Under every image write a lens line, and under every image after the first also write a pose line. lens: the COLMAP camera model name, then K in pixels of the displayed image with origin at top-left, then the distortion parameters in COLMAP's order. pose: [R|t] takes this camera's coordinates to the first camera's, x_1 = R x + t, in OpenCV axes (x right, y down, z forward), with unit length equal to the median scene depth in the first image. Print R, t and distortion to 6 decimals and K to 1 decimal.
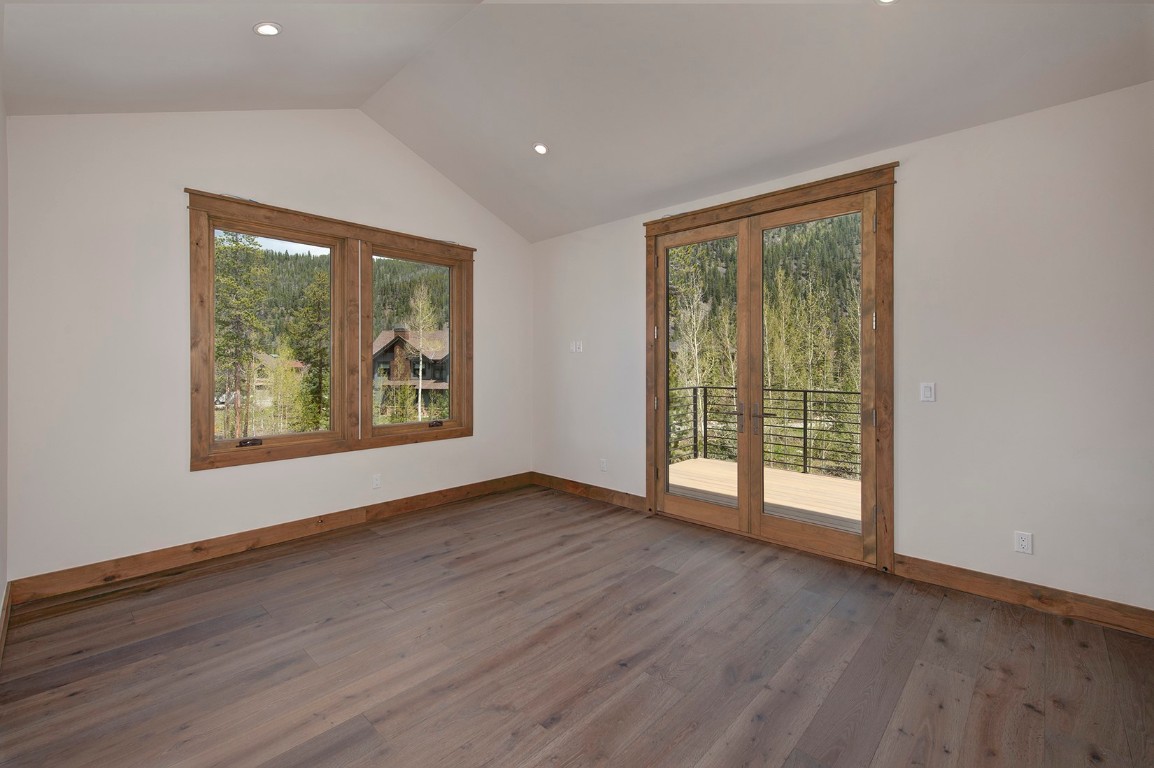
lens RADIAL K [[490.4, 0, 579.1], [0, 490.4, 367.3], [0, 0, 1]] dist [0.015775, -0.000027]
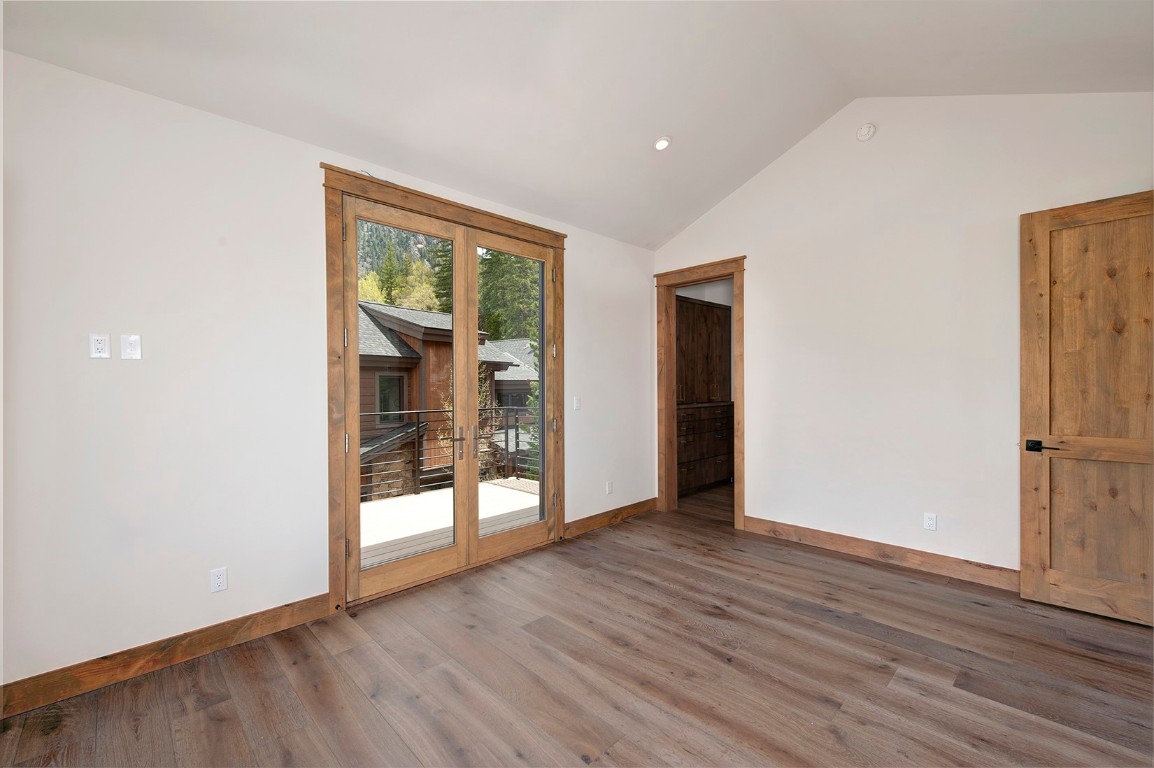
lens RADIAL K [[506.0, 0, 577.0], [0, 506.0, 384.0], [0, 0, 1]] dist [0.013631, -0.000226]
pose [[0.016939, -0.003294, 0.999851, -0.722605], [0.008576, 0.999958, 0.003149, -0.008965], [-0.999820, 0.008521, 0.016967, 0.913951]]
